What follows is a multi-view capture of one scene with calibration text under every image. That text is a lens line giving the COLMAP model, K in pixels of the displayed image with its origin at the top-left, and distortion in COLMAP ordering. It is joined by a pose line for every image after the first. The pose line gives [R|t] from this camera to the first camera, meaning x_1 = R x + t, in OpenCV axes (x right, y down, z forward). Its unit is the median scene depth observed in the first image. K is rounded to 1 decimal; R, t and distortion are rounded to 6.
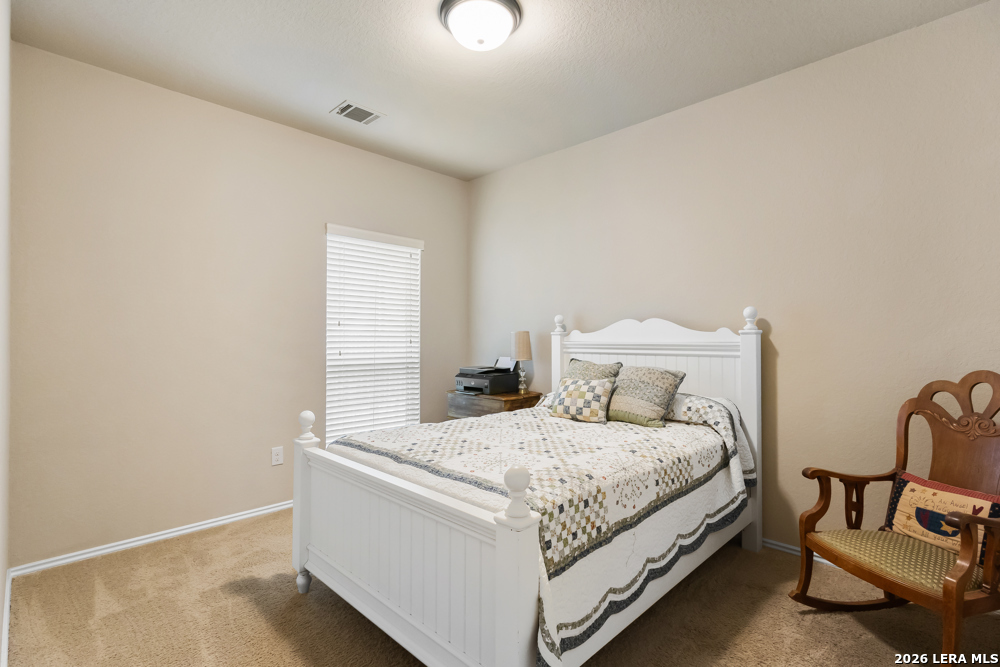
lens RADIAL K [[468.2, 0, 490.4], [0, 468.2, 339.8], [0, 0, 1]] dist [0.001031, 0.000249]
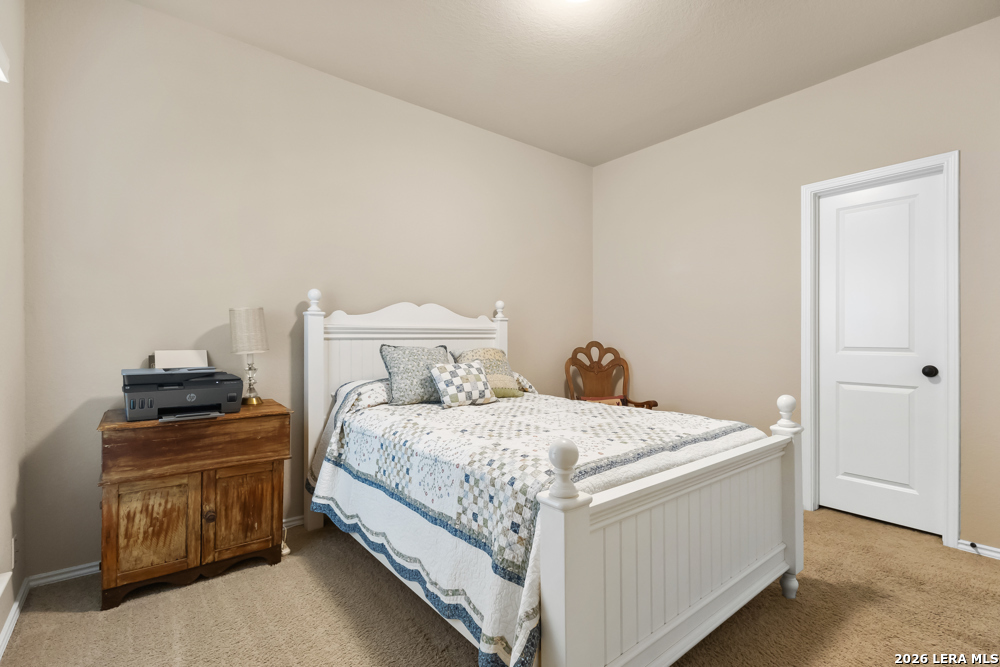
lens RADIAL K [[468.2, 0, 490.4], [0, 468.2, 339.8], [0, 0, 1]] dist [0.001031, 0.000249]
pose [[0.104896, -0.003100, 0.994478, -0.758768], [0.002764, 0.999992, 0.002825, 0.036089], [-0.994479, 0.002452, 0.104904, 0.862108]]
